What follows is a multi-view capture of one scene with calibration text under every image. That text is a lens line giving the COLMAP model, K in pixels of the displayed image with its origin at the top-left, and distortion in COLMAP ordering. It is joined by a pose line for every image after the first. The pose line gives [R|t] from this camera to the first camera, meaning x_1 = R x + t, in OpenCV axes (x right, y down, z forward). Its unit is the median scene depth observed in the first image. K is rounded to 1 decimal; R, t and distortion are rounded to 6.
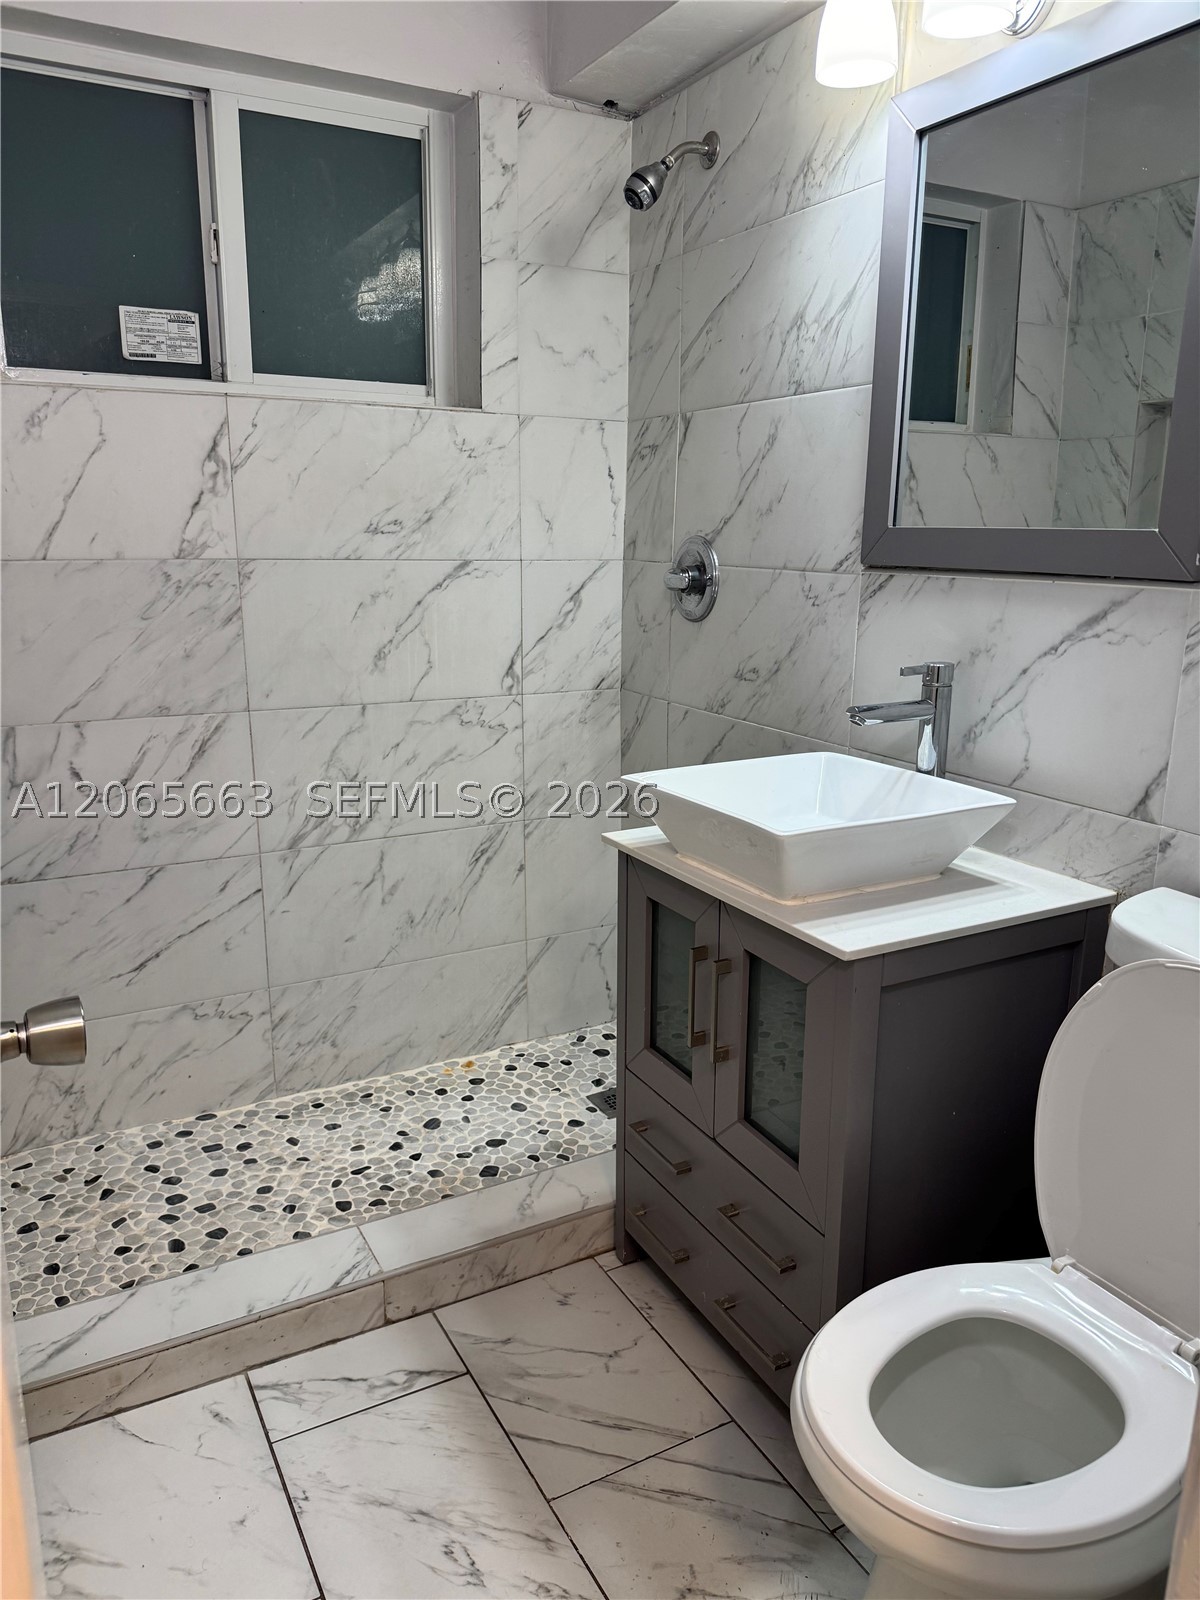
lens RADIAL K [[1121.2, 0, 606.2], [0, 1121.2, 805.4], [0, 0, 1]] dist [0.002753, -0.028041]
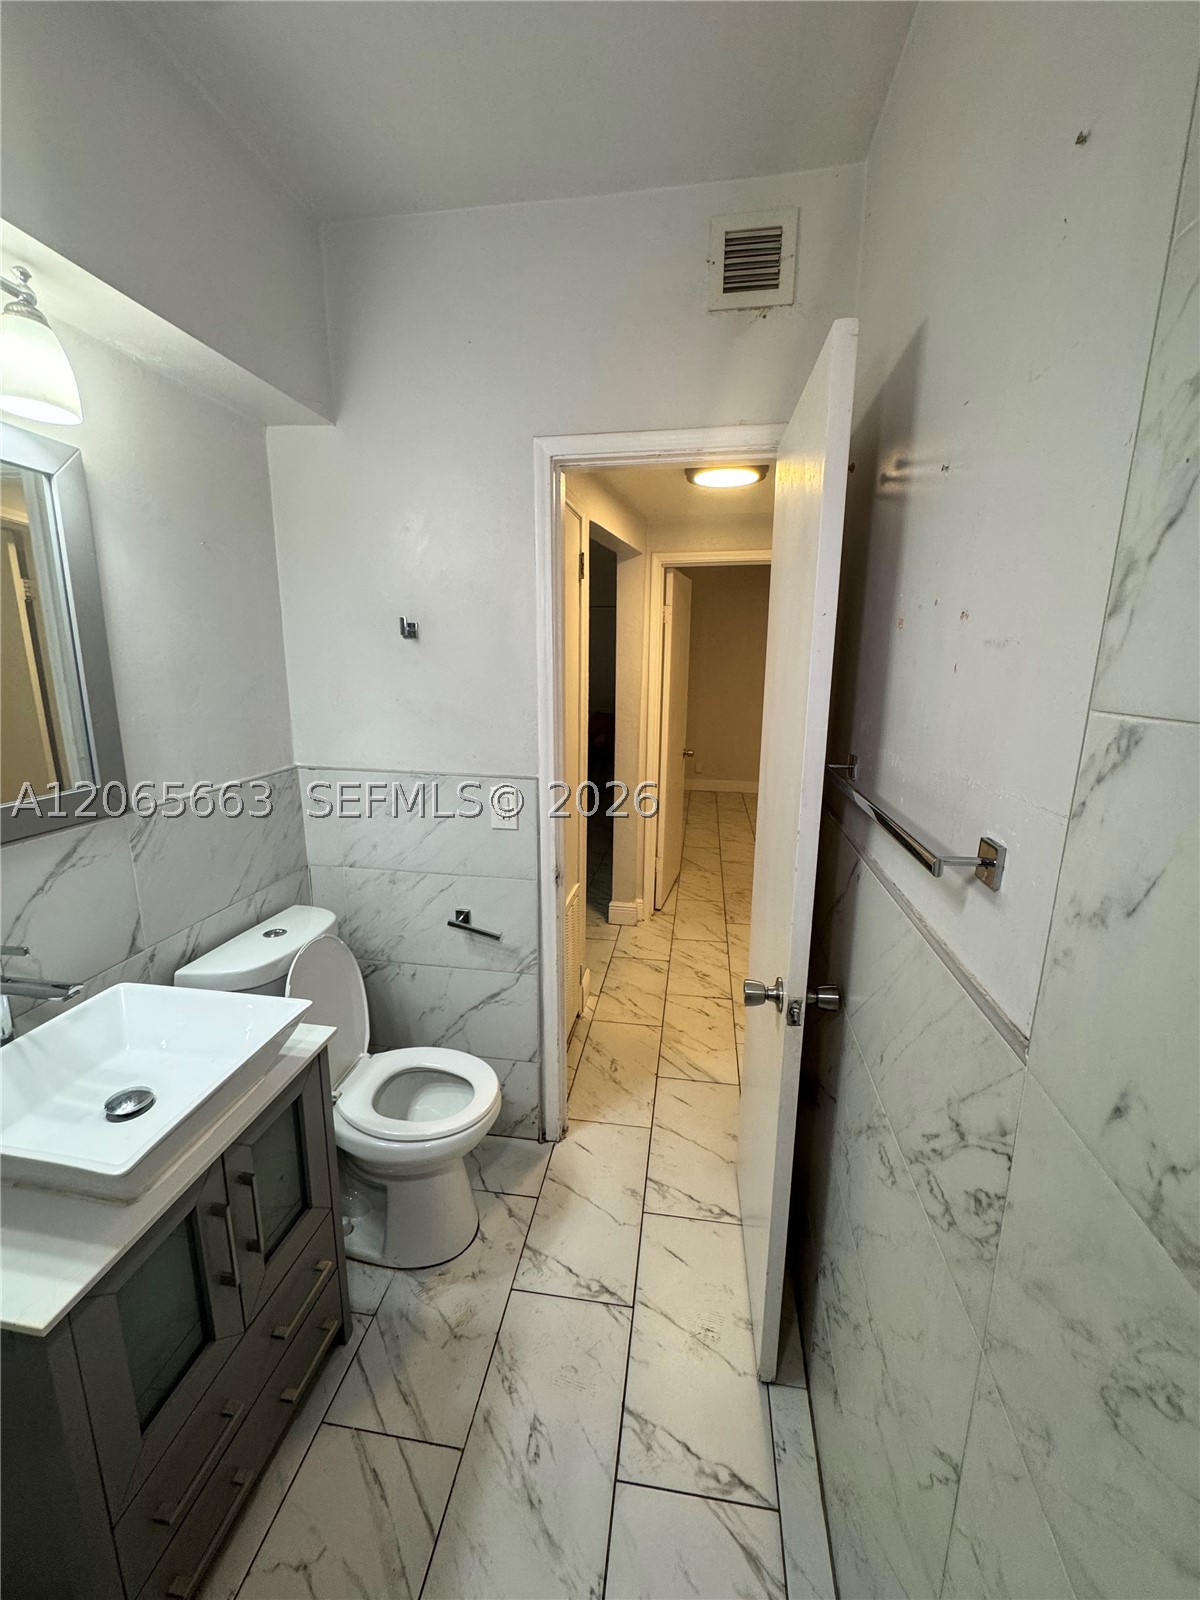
lens RADIAL K [[650.7, 0, 600.0], [0, 650.7, 800.0], [0, 0, 1]] dist [-0.000044, -0.000180]
pose [[-0.794321, -0.145425, 0.589836, -0.579737], [0.127793, 0.909200, 0.396262, -0.476262], [-0.593906, 0.390136, -0.703612, 1.167196]]
